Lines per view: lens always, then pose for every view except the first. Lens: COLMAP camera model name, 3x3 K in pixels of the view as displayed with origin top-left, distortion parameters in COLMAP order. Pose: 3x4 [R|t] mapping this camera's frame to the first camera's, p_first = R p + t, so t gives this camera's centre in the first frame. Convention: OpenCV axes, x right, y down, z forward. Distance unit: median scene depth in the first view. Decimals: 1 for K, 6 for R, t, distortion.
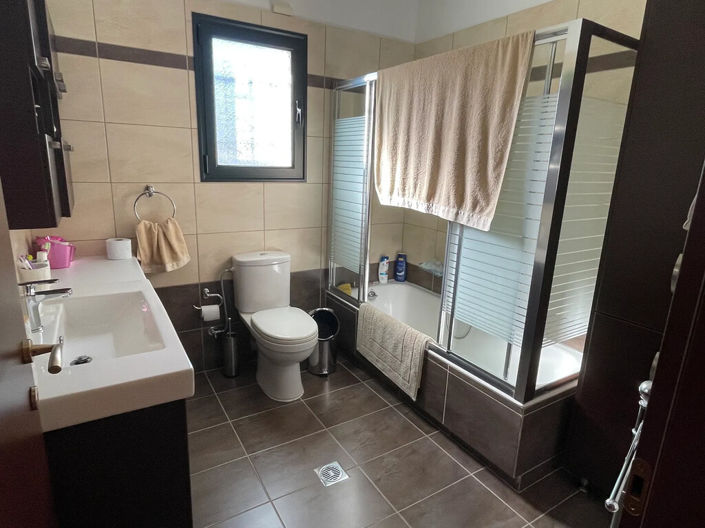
lens RADIAL K [[415.2, 0, 352.5], [0, 415.2, 264.0], [0, 0, 1]] dist [-0.005097, -0.000714]
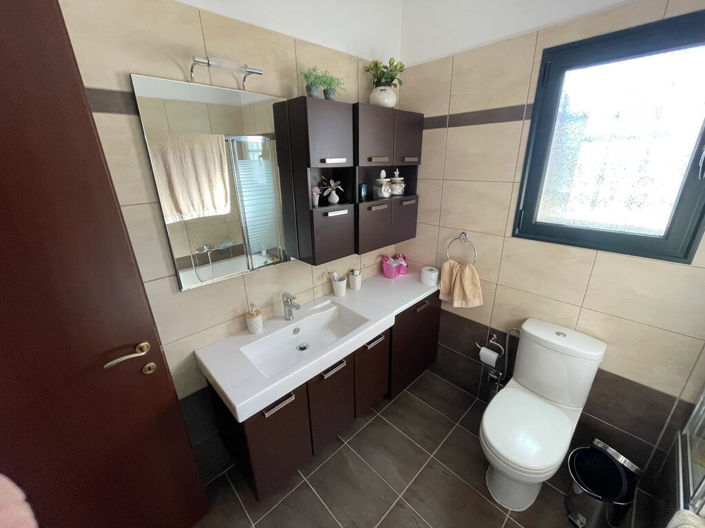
lens RADIAL K [[284.5, 0, 352.5], [0, 284.5, 264.0], [0, 0, 1]] dist [-0.000355, -0.000024]
pose [[0.212785, 0.298163, -0.930495, 0.199677], [-0.205785, 0.944619, 0.255631, -0.235525], [0.955183, 0.137087, 0.262358, 0.485875]]
